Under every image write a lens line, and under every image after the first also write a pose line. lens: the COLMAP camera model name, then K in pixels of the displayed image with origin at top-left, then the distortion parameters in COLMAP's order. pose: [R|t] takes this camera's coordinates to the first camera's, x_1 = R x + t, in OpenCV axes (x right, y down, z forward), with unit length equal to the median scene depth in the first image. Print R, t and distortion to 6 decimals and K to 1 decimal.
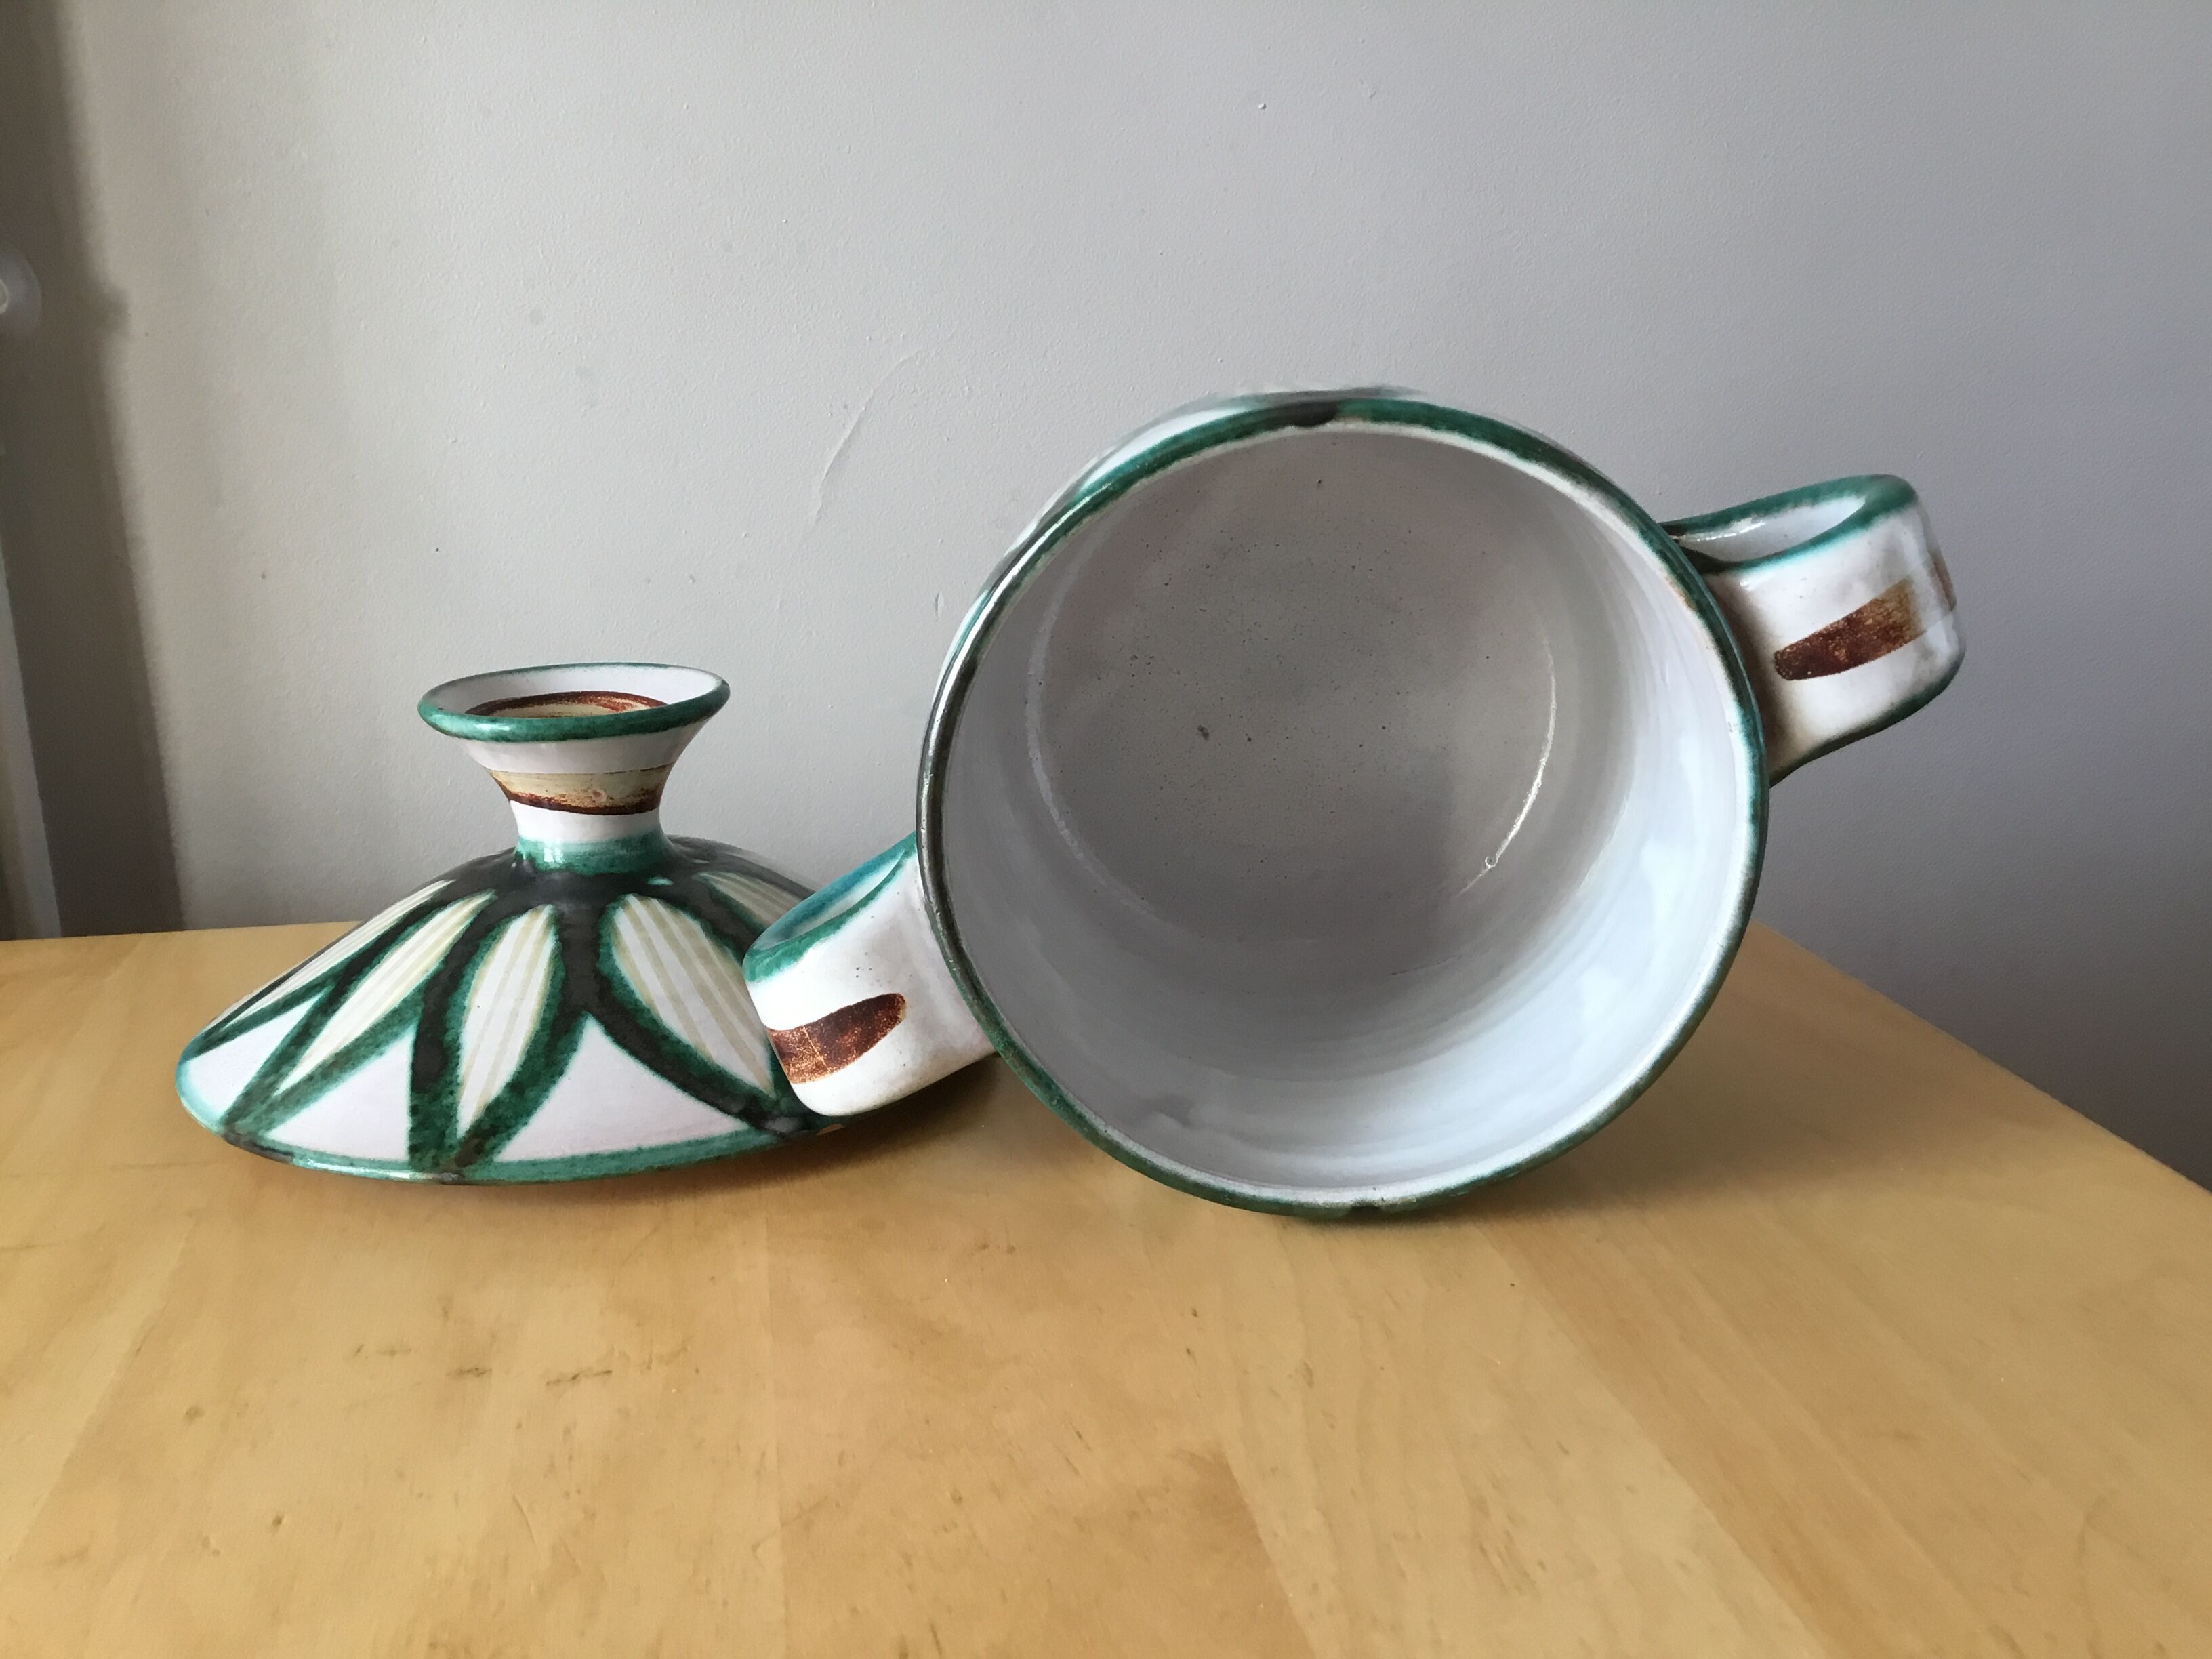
lens RADIAL K [[1959.9, 0, 1117.2], [0, 1959.9, 866.8], [0, 0, 1]] dist [0.084872, -0.124122]
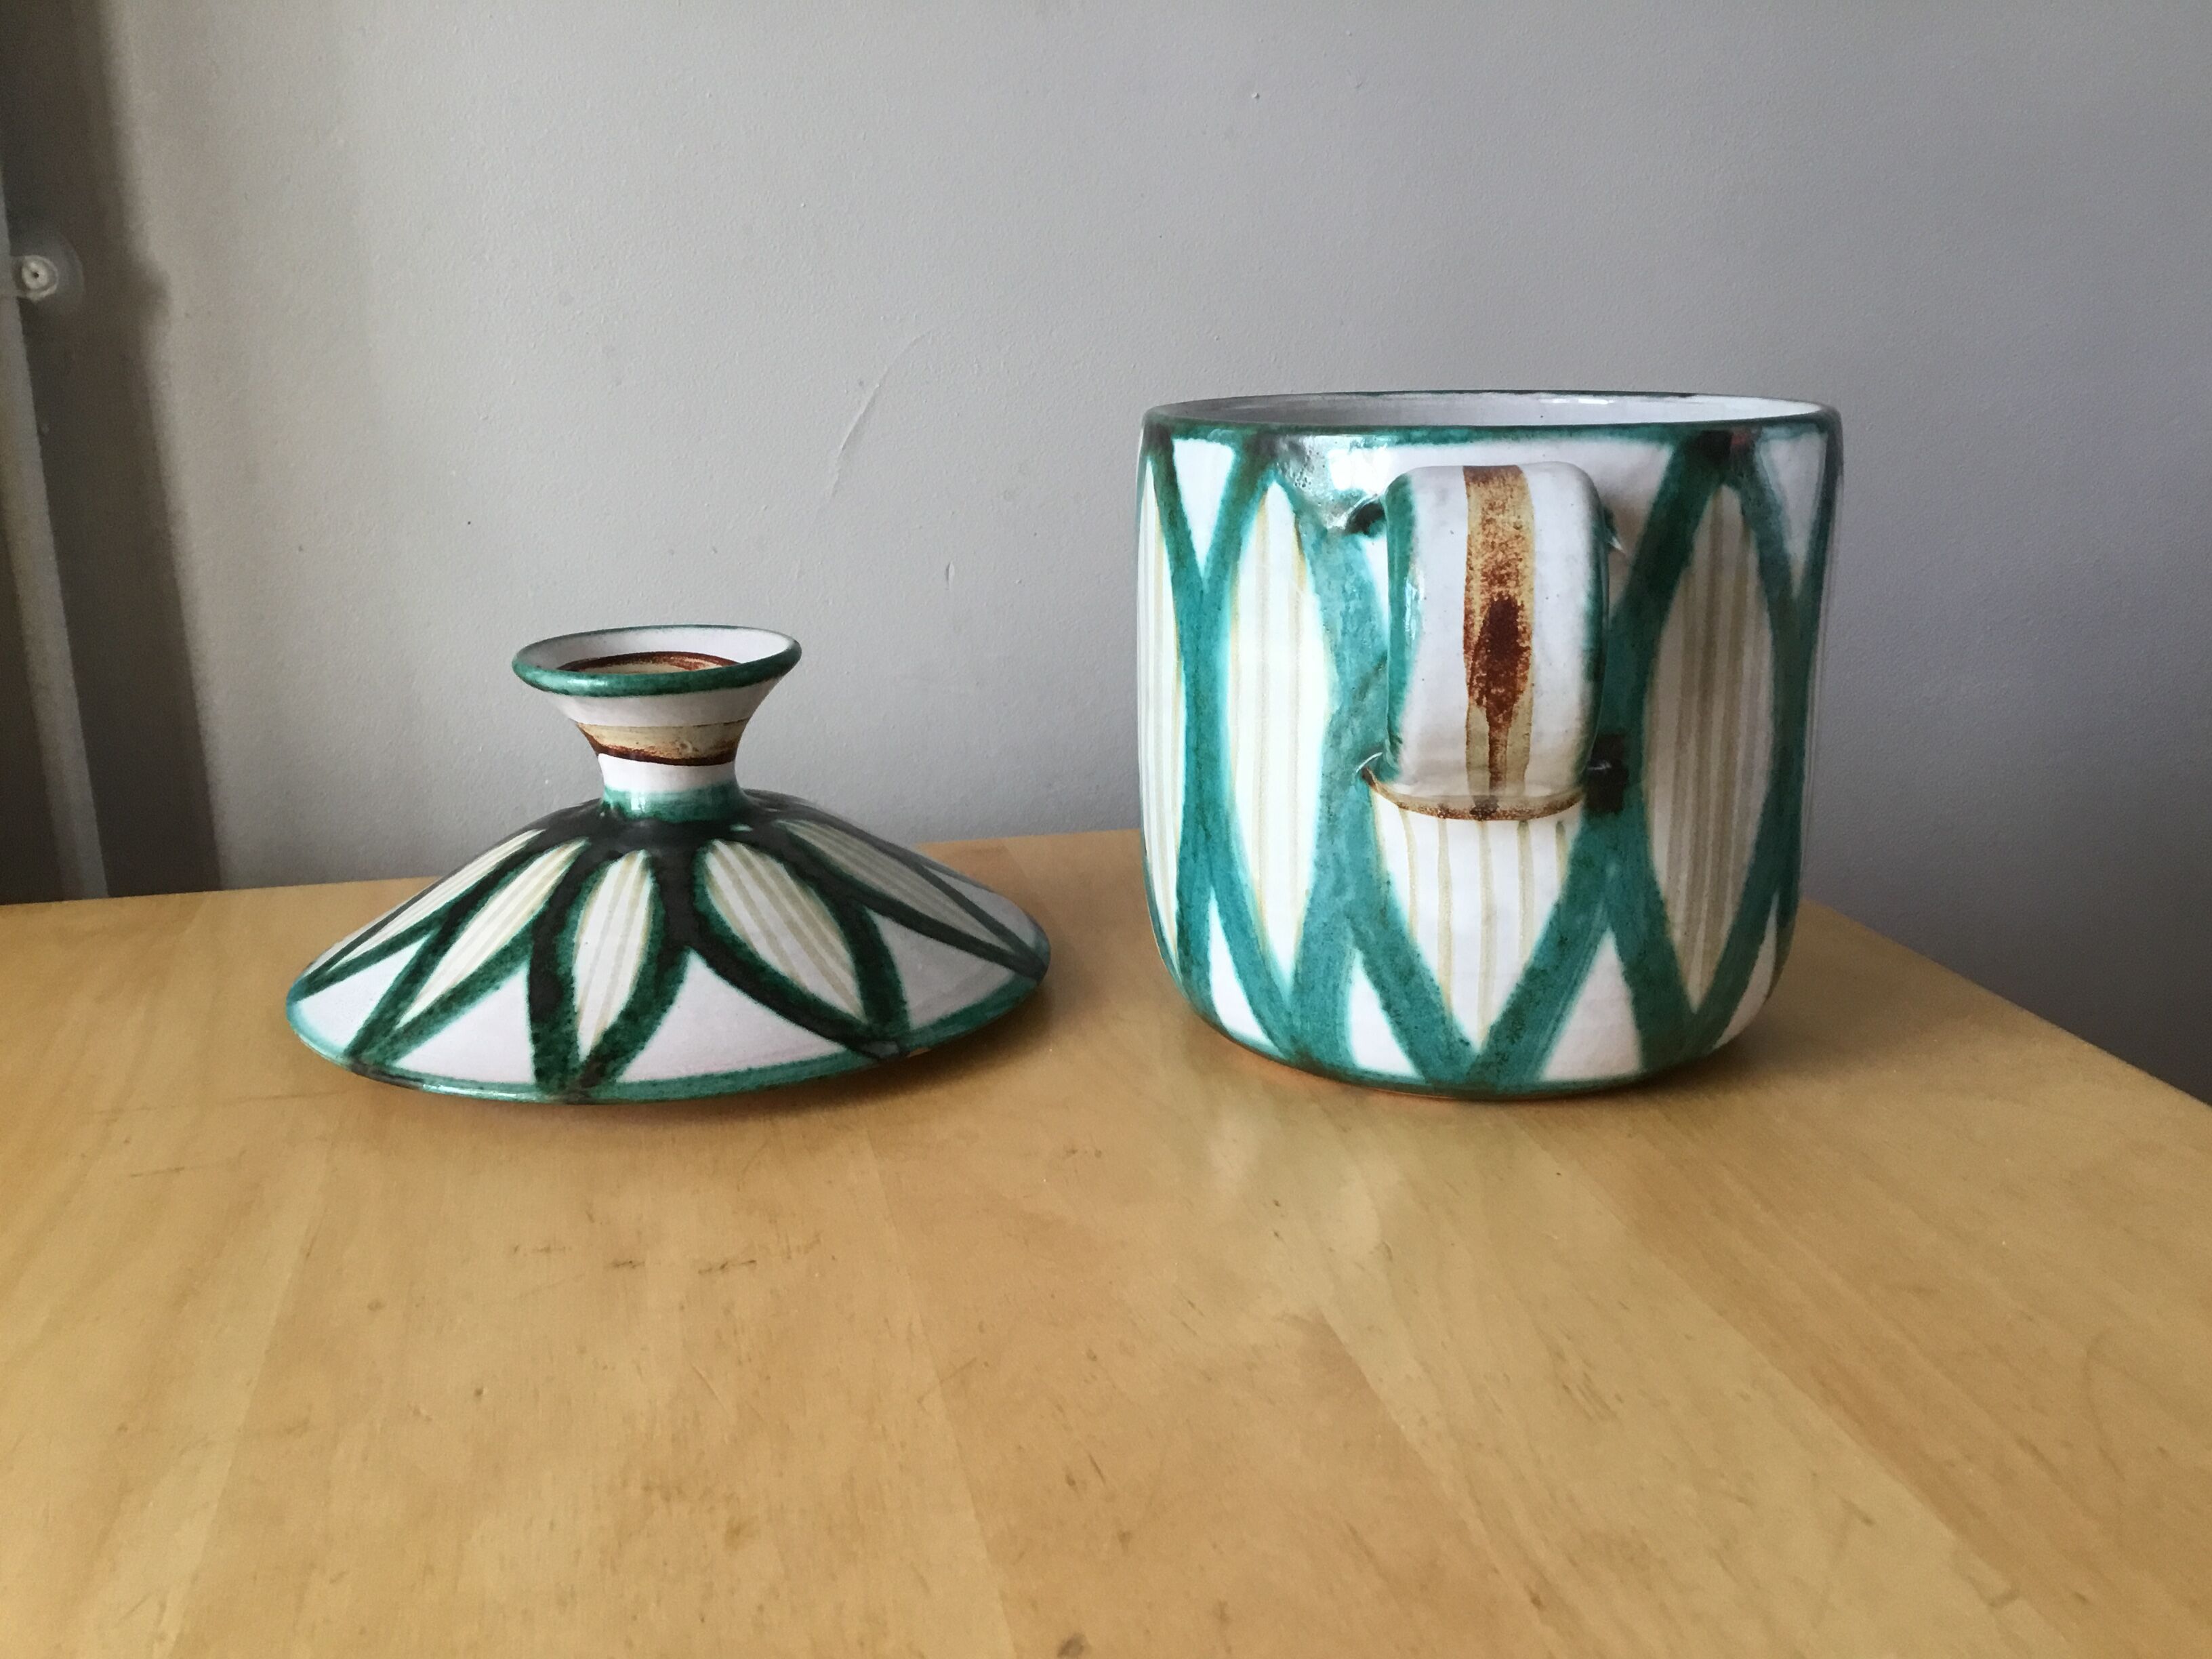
lens RADIAL K [[1982.3, 0, 1104.6], [0, 1982.3, 863.6], [0, 0, 1]] dist [0.120846, -0.213373]
pose [[0.999046, -0.013041, 0.041672, -0.088080], [0.012899, 0.999910, 0.003691, 0.027623], [-0.041716, -0.003149, 0.999125, -0.094334]]
